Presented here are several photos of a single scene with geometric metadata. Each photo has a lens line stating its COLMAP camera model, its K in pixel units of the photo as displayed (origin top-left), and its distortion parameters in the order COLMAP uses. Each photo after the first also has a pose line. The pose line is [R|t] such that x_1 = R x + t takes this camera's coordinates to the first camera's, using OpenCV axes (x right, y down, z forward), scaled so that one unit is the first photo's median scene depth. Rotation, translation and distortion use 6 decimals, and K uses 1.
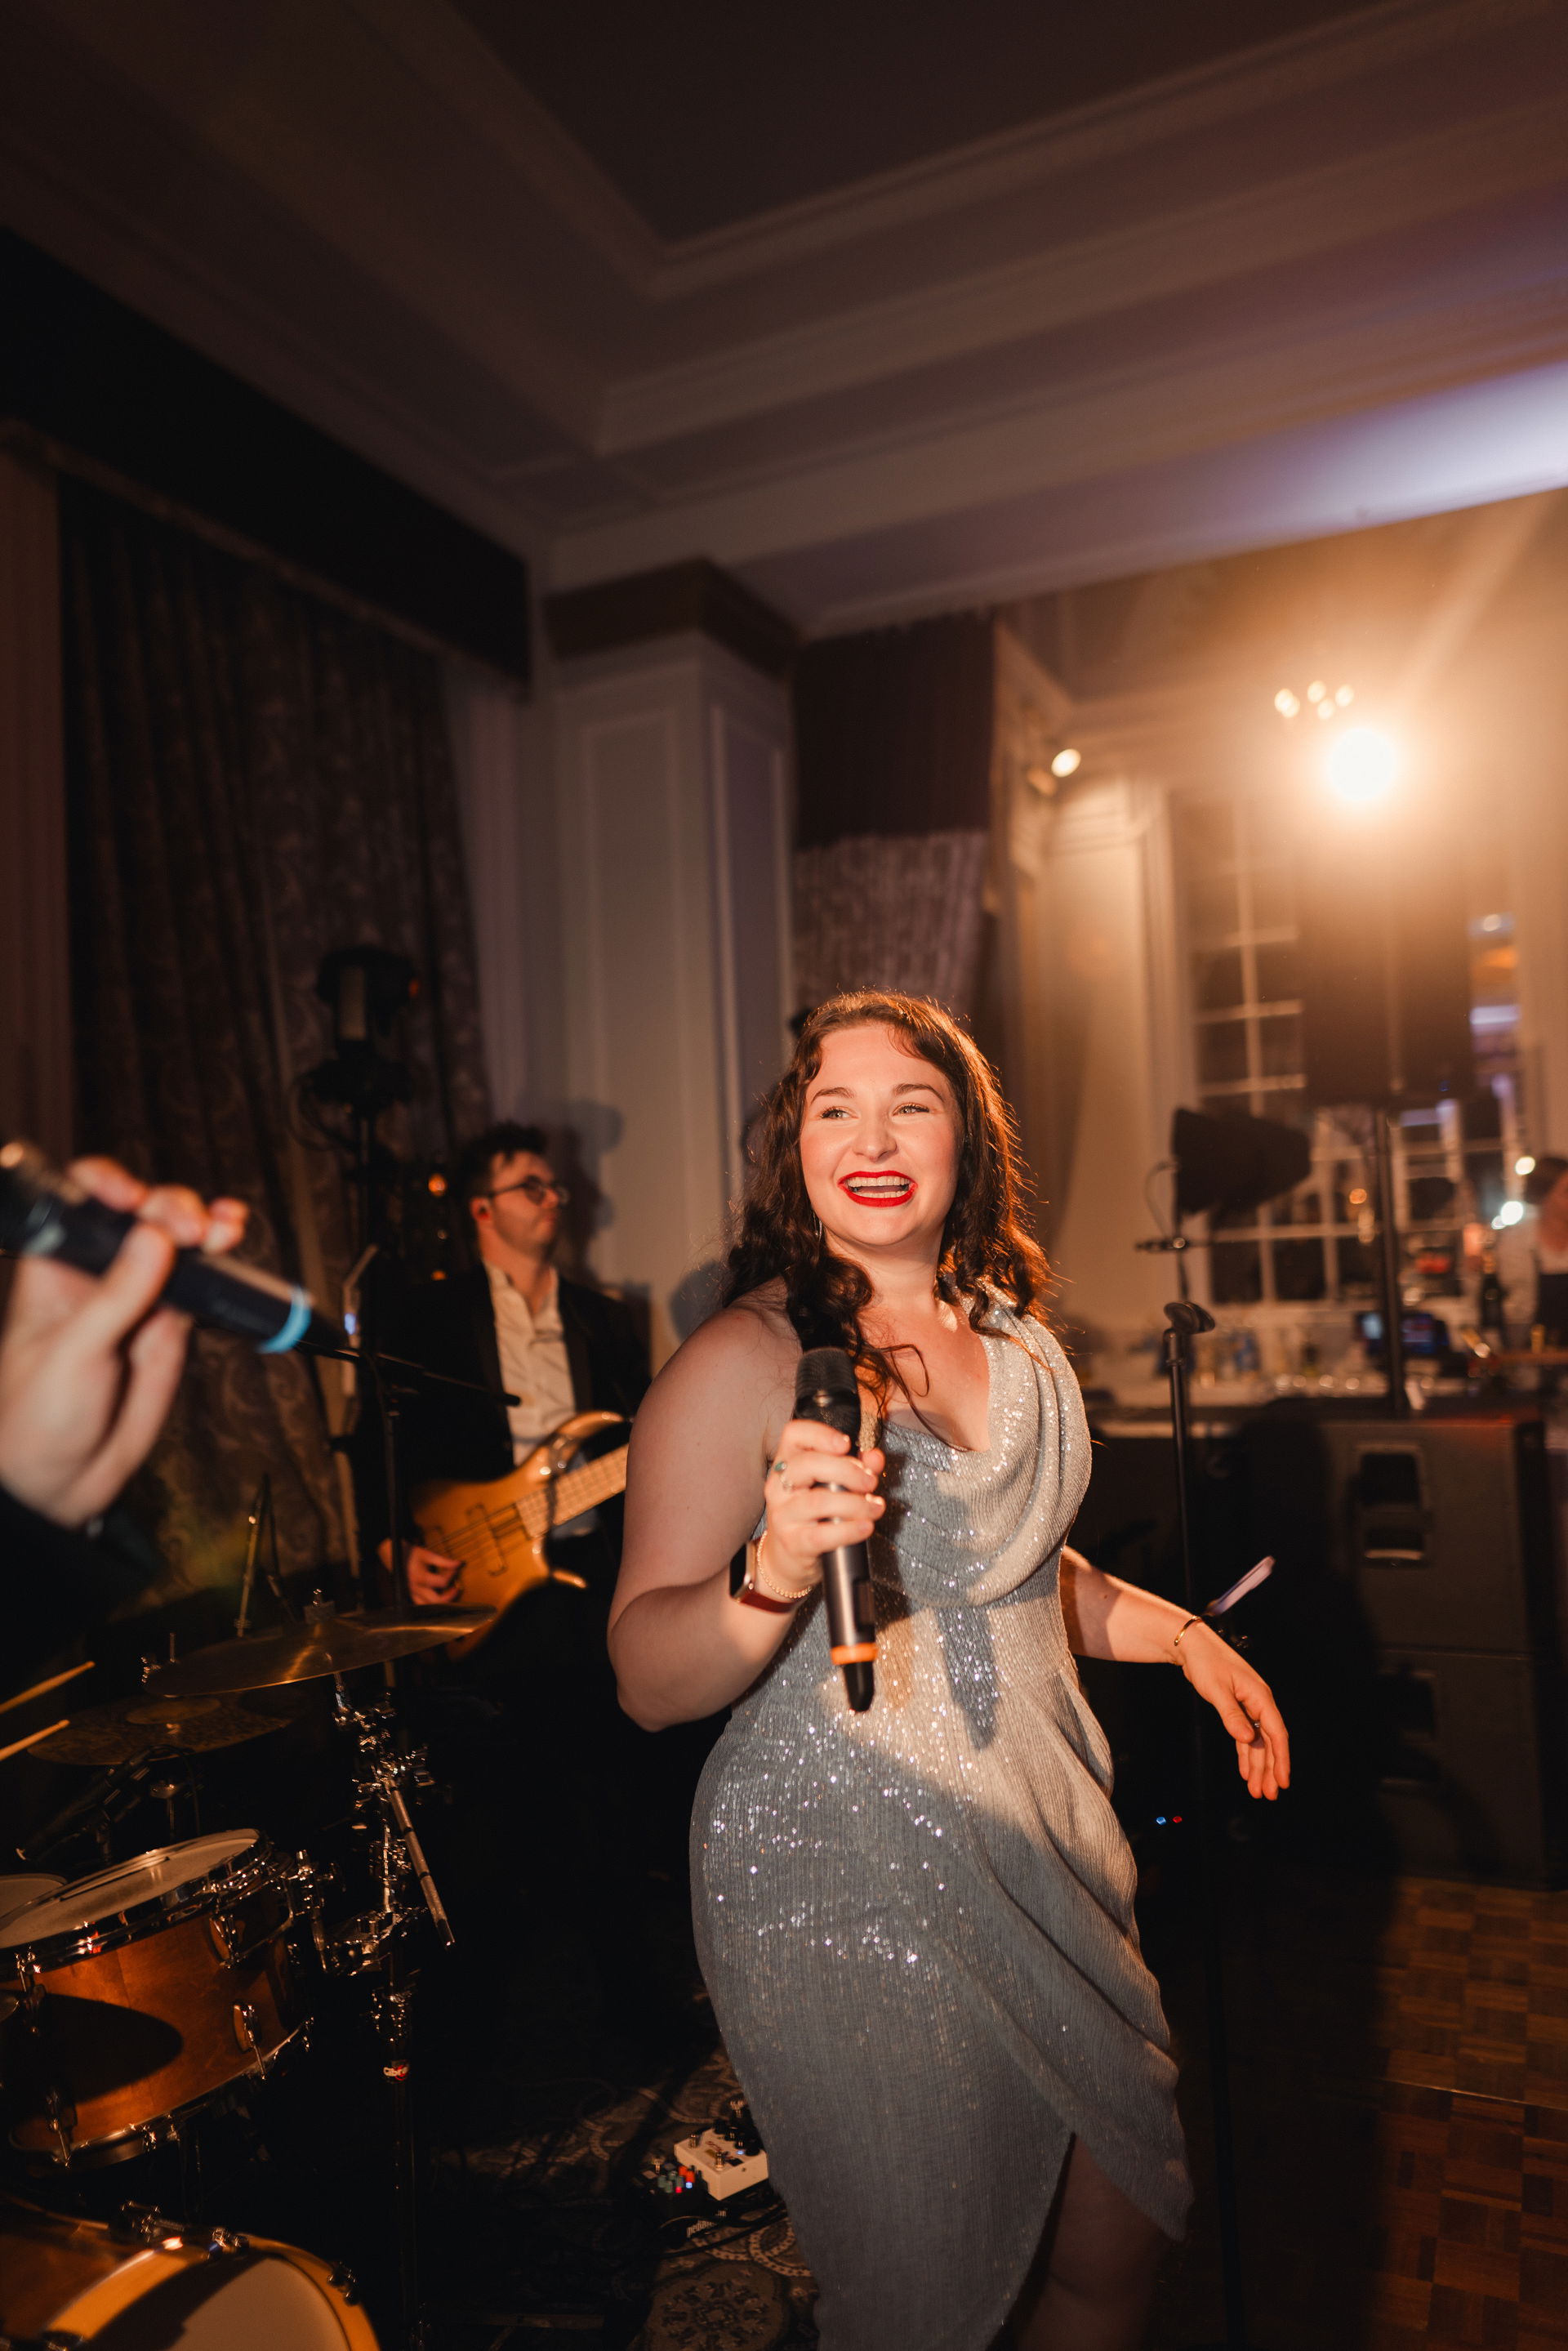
lens RADIAL K [[1501.9, 0, 784.0], [0, 1501.9, 1175.5], [0, 0, 1]] dist [0.033319, 0.000919]
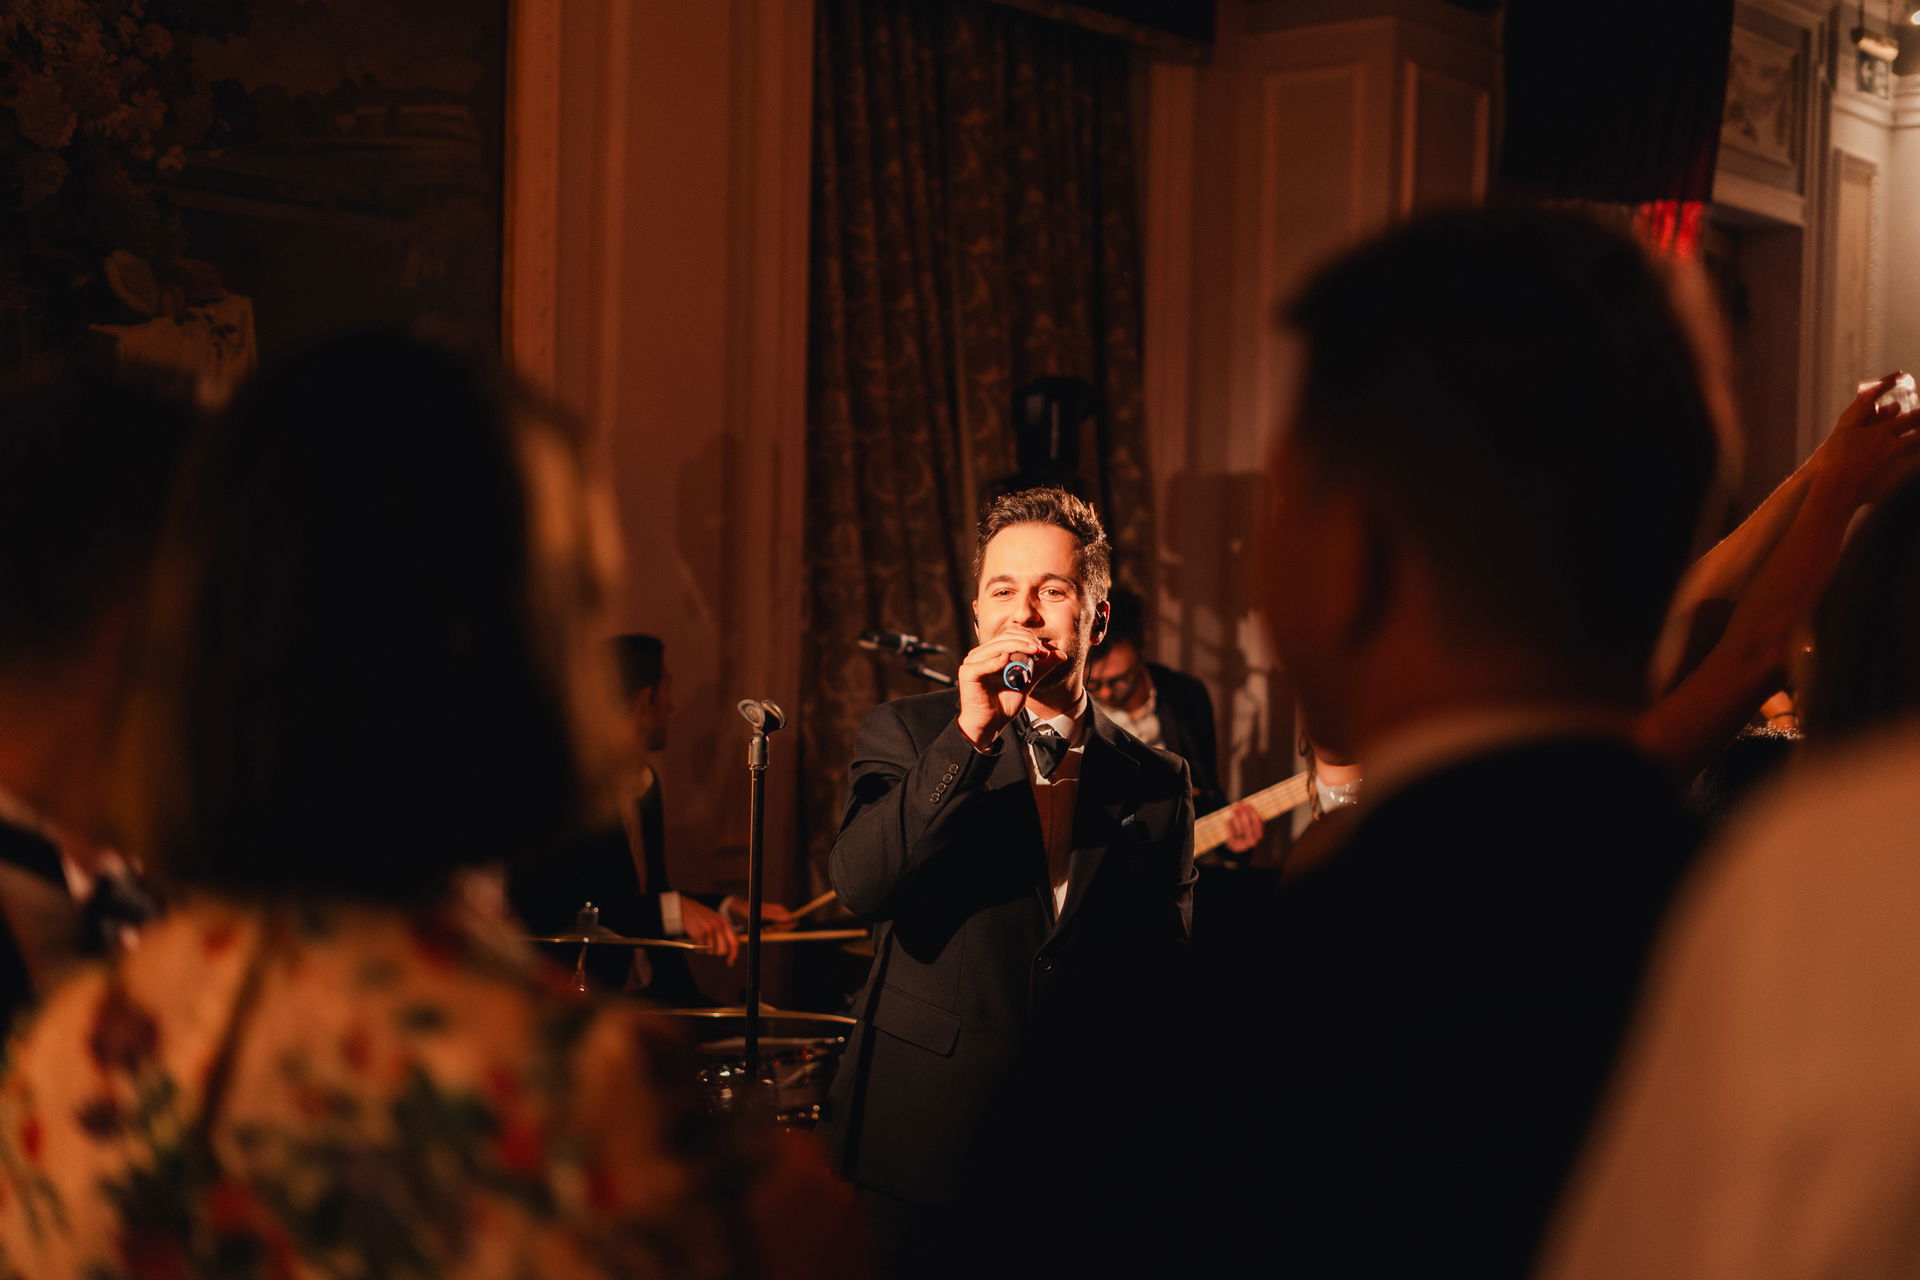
lens RADIAL K [[2773.4, 0, 960.0], [0, 2773.4, 640.0], [0, 0, 1]] dist [0.016826, -0.030837]
pose [[0.964504, 0.070765, -0.254408, 0.173479], [-0.047779, 0.994289, 0.095430, -0.120816], [0.259709, -0.079888, 0.962377, -0.882716]]
